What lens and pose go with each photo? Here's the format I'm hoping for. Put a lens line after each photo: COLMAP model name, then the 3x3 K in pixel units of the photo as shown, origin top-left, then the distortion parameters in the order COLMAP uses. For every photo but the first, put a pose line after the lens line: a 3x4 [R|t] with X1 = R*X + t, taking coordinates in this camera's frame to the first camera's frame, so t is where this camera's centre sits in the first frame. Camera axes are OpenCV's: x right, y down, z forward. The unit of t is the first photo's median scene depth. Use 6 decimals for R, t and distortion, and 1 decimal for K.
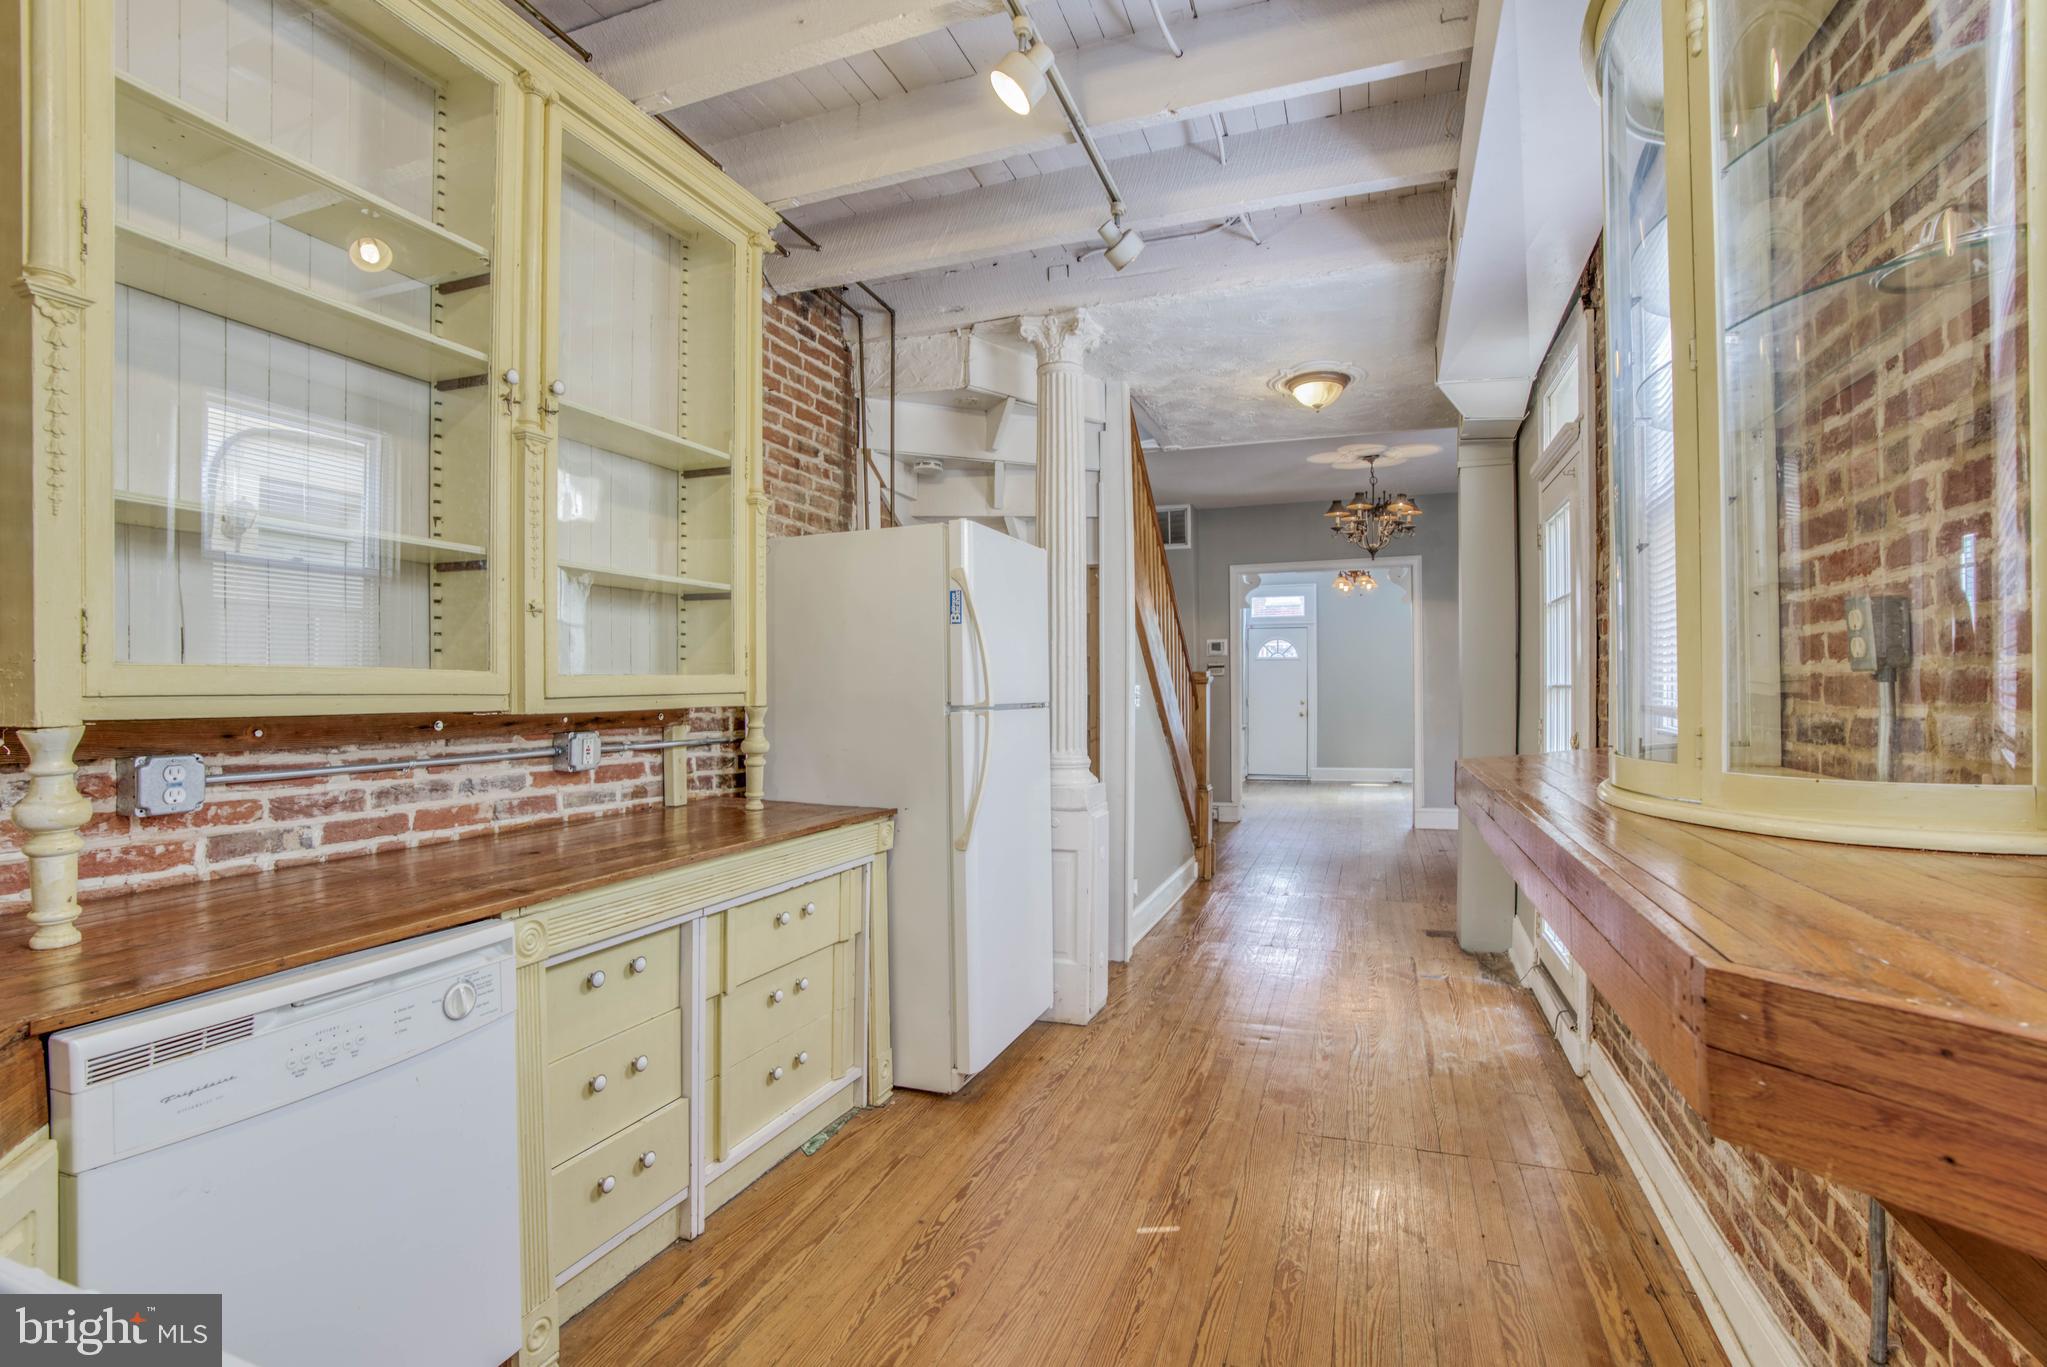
lens RADIAL K [[971.3, 0, 1010.4], [0, 971.3, 689.6], [0, 0, 1]] dist [-0.072335, 0.035180]
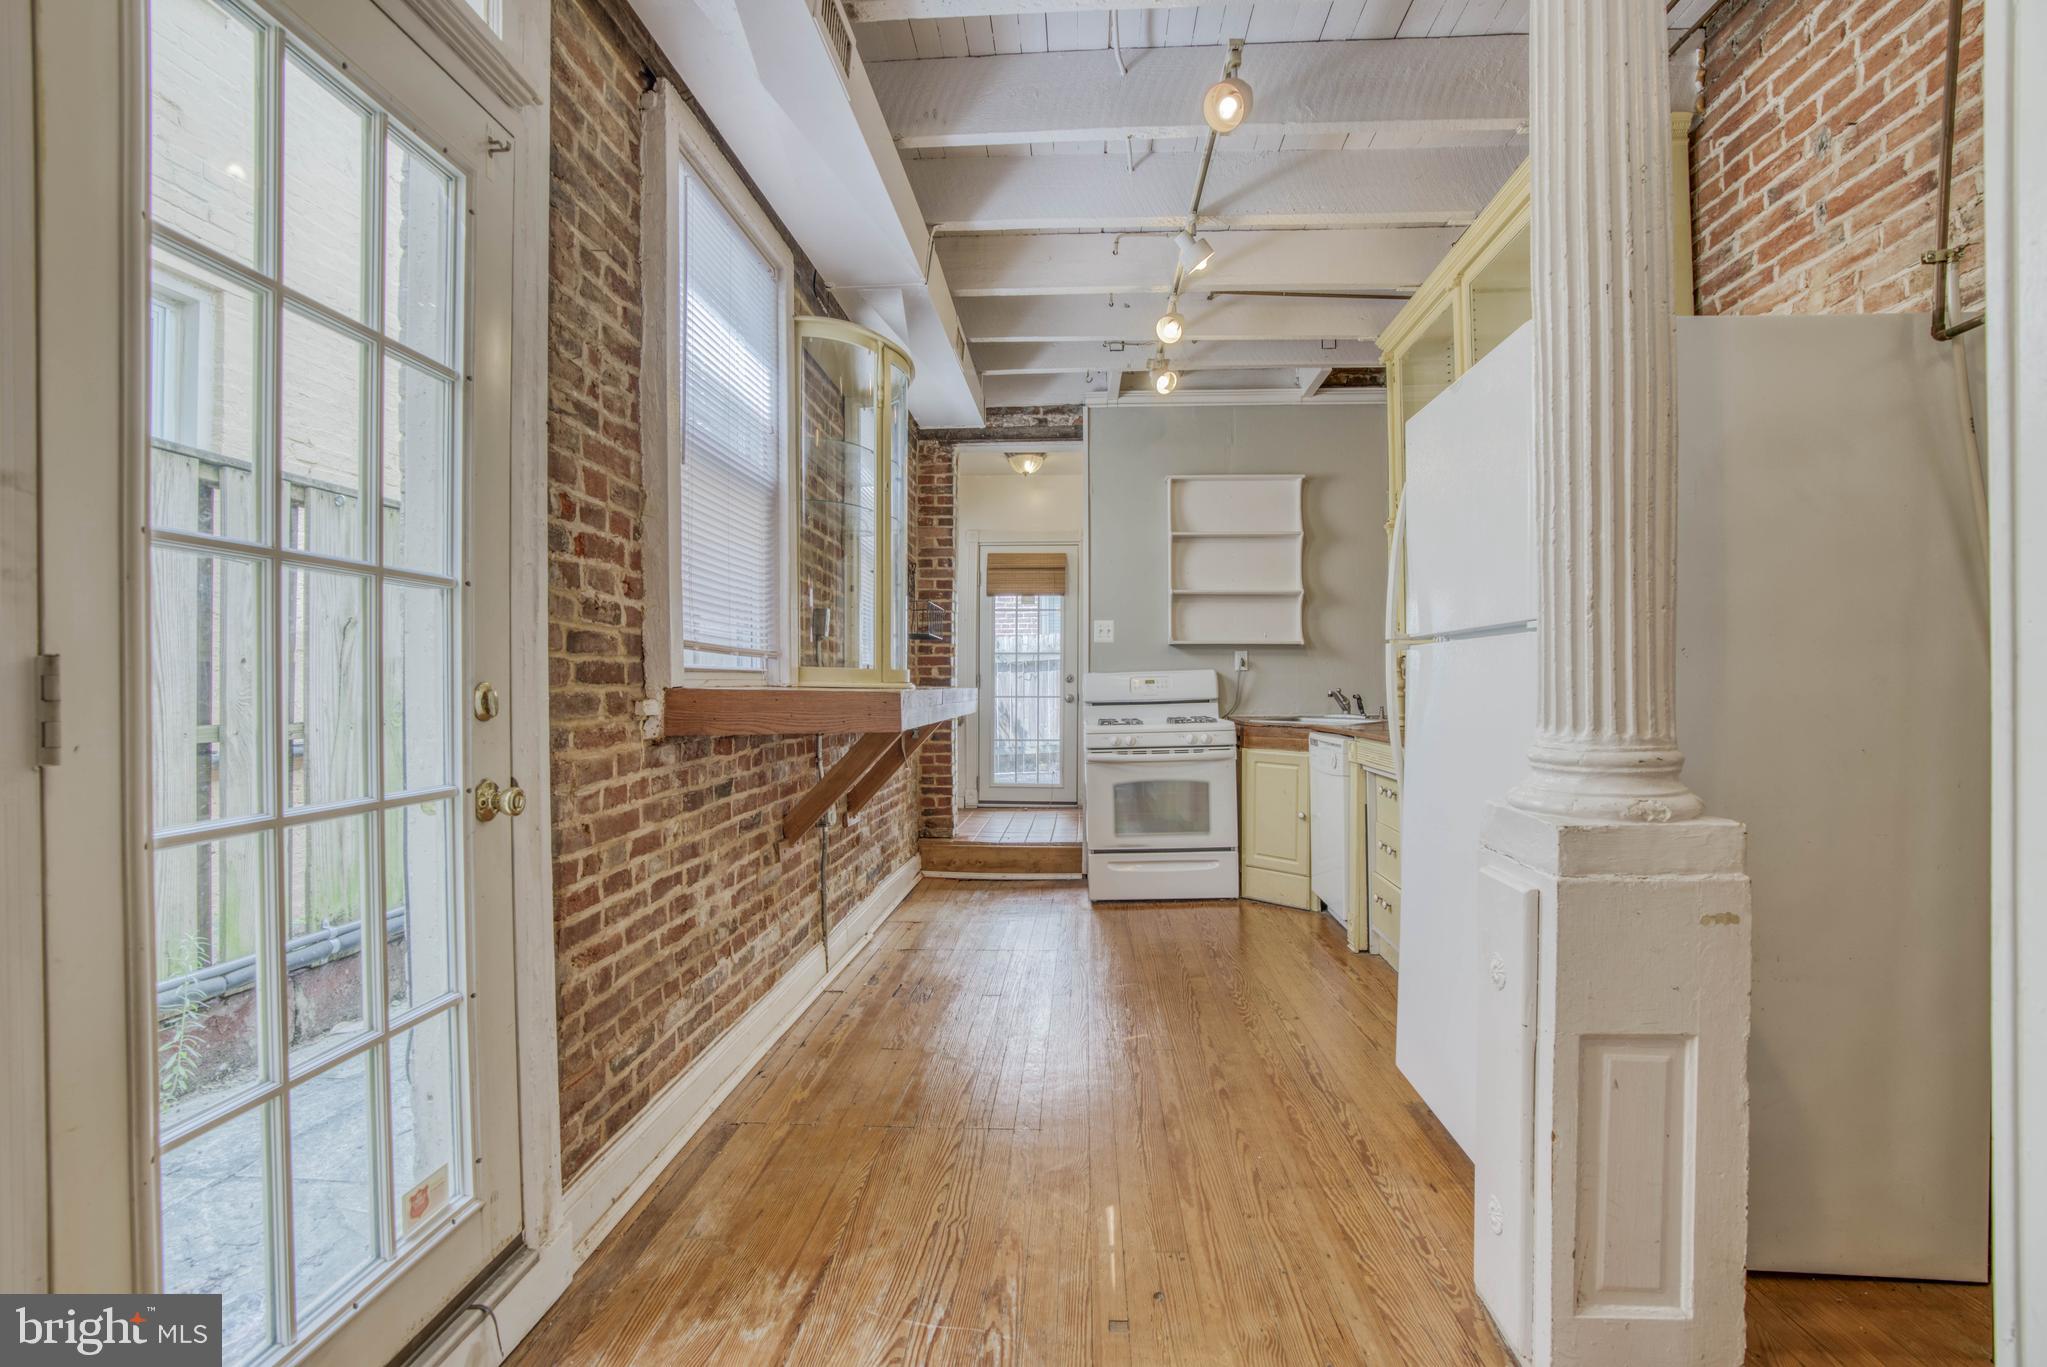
lens RADIAL K [[940.3, 0, 1011.8], [0, 940.3, 686.6], [0, 0, 1]] dist [-0.067602, 0.025639]
pose [[-0.960922, 0.008542, -0.276688, 0.355308], [0.008026, 0.999963, 0.003000, 0.036386], [0.276703, 0.000662, -0.960955, 1.152082]]
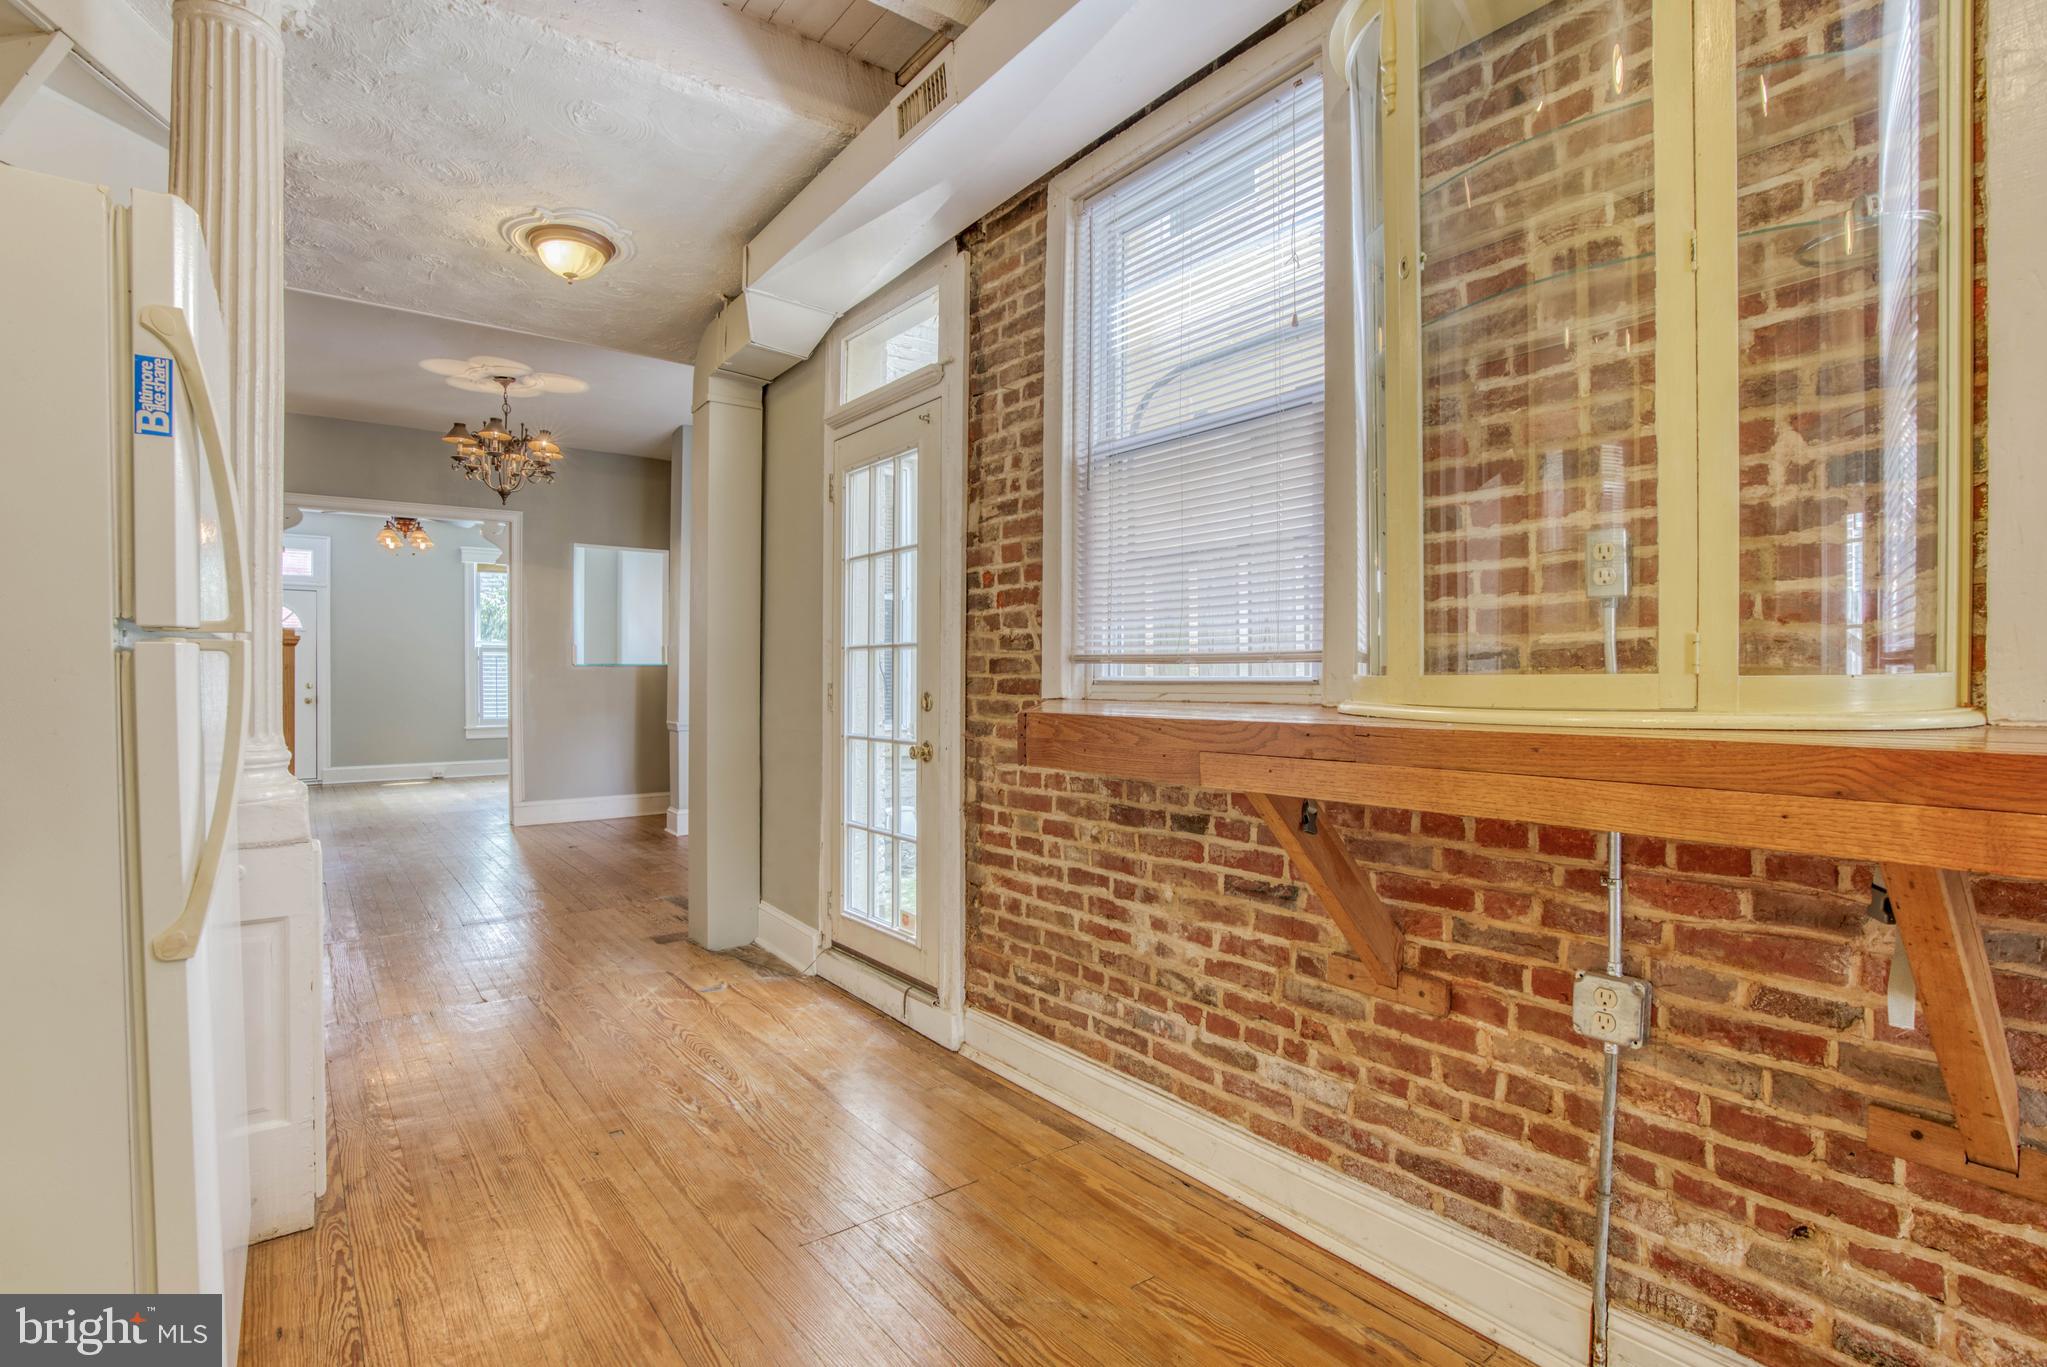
lens RADIAL K [[976.4, 0, 1018.4], [0, 976.4, 689.1], [0, 0, 1]] dist [-0.071205, 0.029315]
pose [[0.529013, -0.002962, 0.848609, -0.138690], [-0.004015, 0.999974, 0.005993, 0.027185], [-0.848604, -0.006578, 0.528987, 0.309393]]
